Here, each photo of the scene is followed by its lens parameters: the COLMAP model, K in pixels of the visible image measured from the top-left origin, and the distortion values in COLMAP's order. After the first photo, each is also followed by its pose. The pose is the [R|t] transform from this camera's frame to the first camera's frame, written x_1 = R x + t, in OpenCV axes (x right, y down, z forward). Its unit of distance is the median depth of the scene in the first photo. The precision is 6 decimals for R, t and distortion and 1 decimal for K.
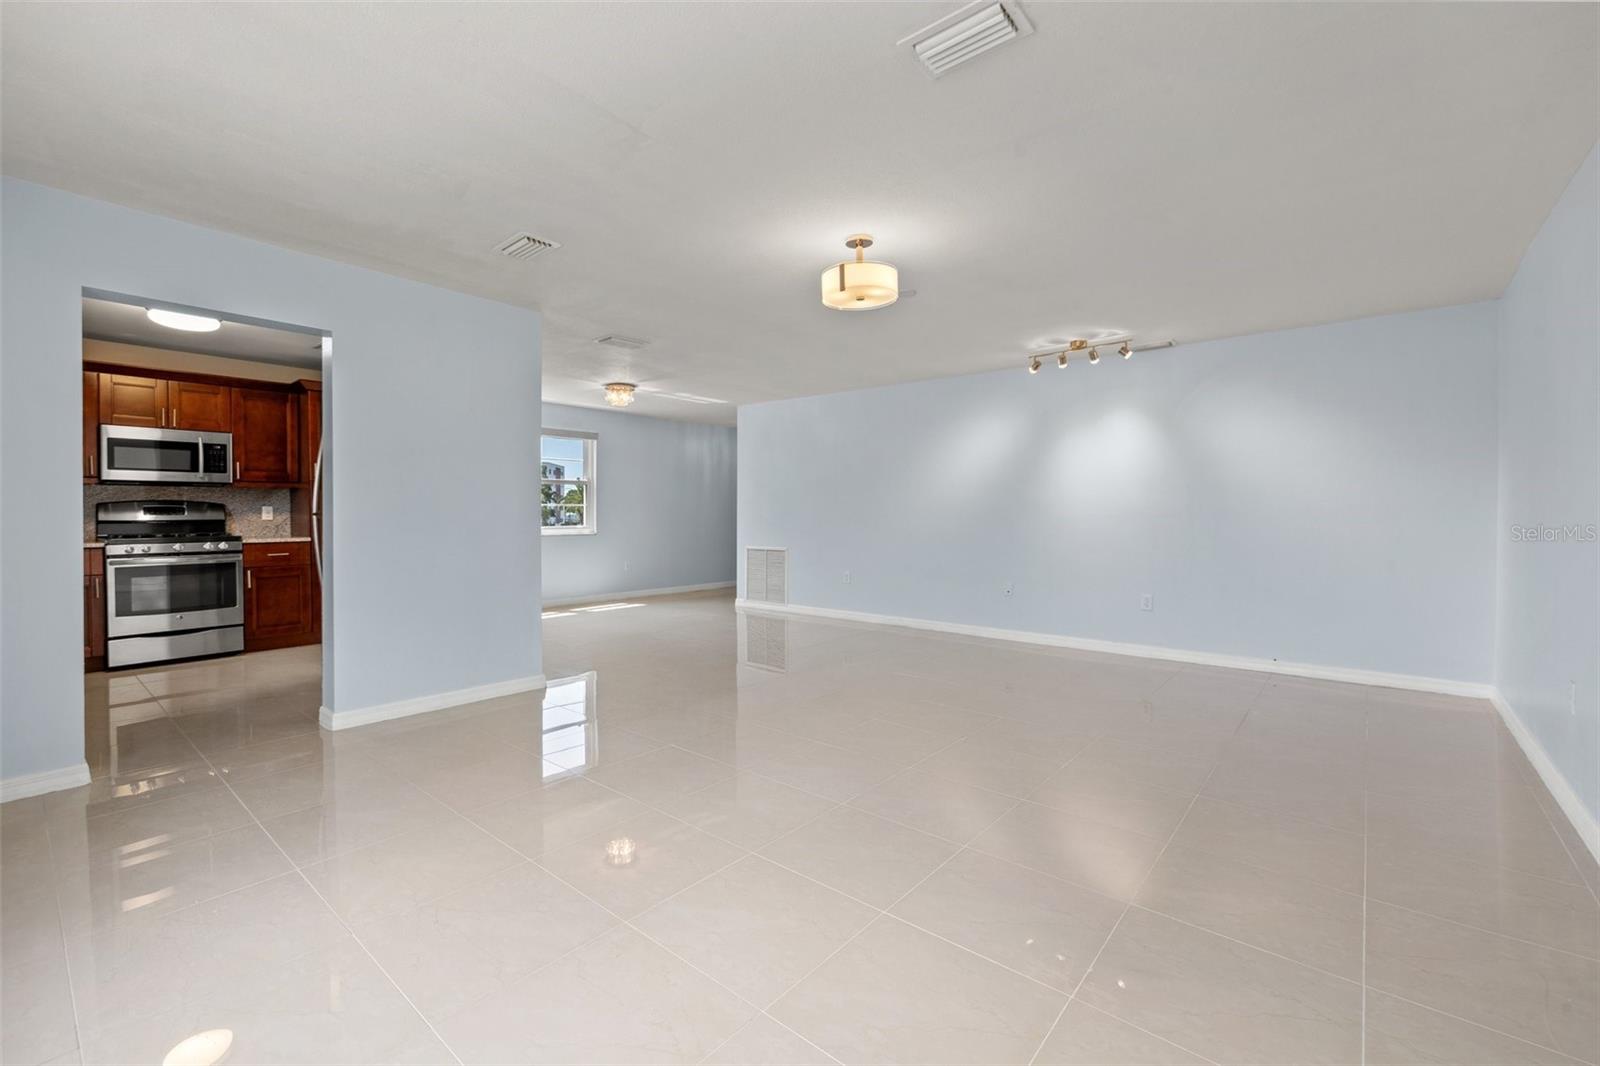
lens RADIAL K [[680.6, 0, 797.3], [0, 680.6, 519.6], [0, 0, 1]] dist [-0.017777, 0.000242]
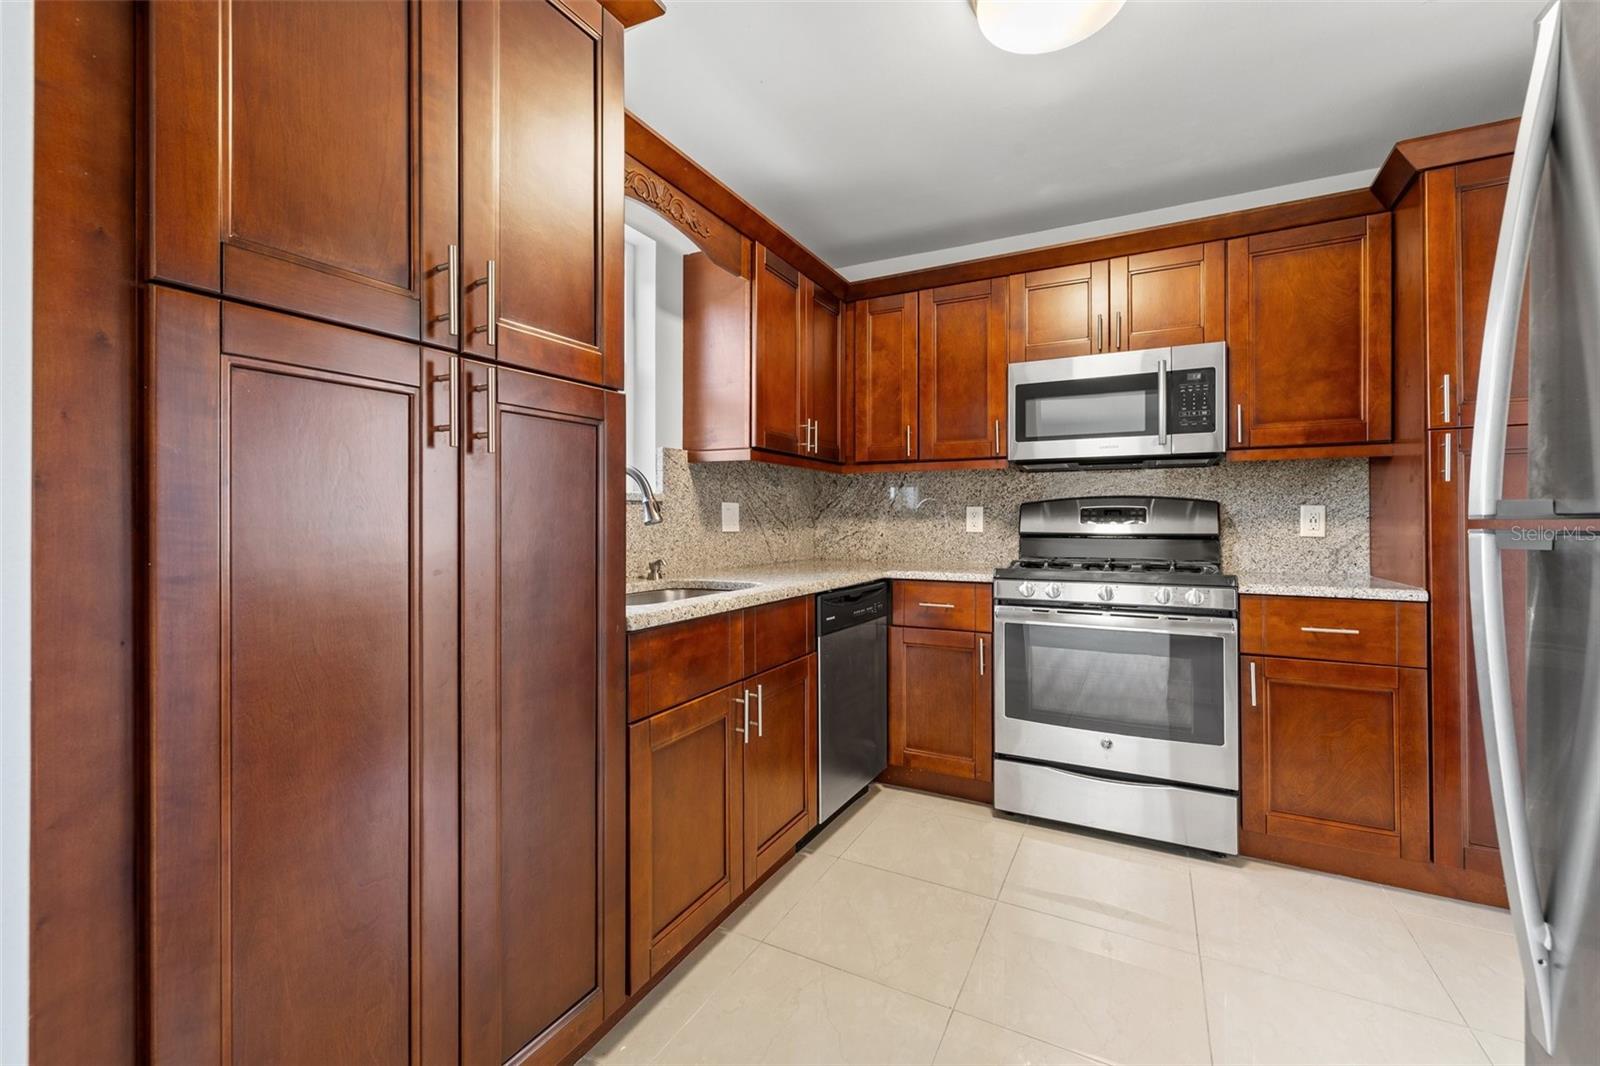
lens RADIAL K [[674.1, 0, 798.6], [0, 674.1, 514.5], [0, 0, 1]] dist [0.009684, 0.000562]
pose [[0.200108, -0.002001, -0.979772, -0.452398], [-0.011350, 0.999926, -0.004360, -0.008446], [0.979708, 0.011993, 0.200070, 0.625049]]
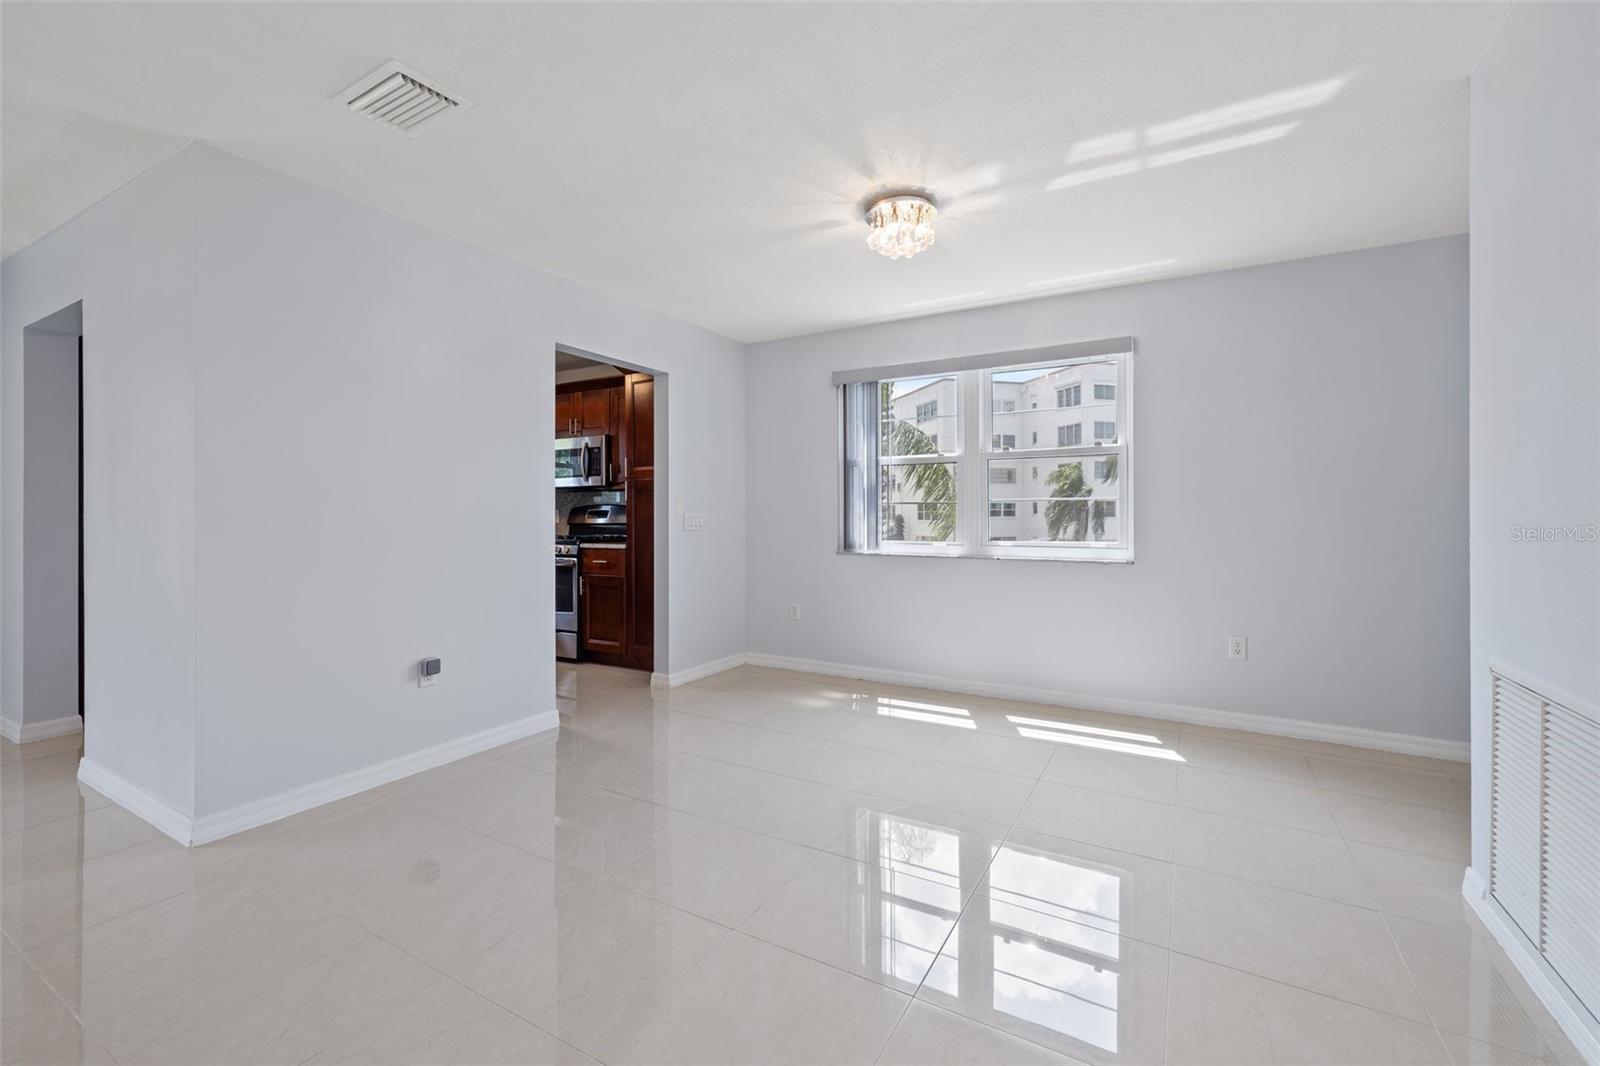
lens RADIAL K [[674.1, 0, 798.6], [0, 674.1, 514.5], [0, 0, 1]] dist [0.009684, 0.000562]
pose [[0.157948, -0.002642, -0.987444, 0.173487], [-0.005856, 0.999976, -0.003613, -0.010464], [0.987430, 0.006353, 0.157929, 1.112254]]
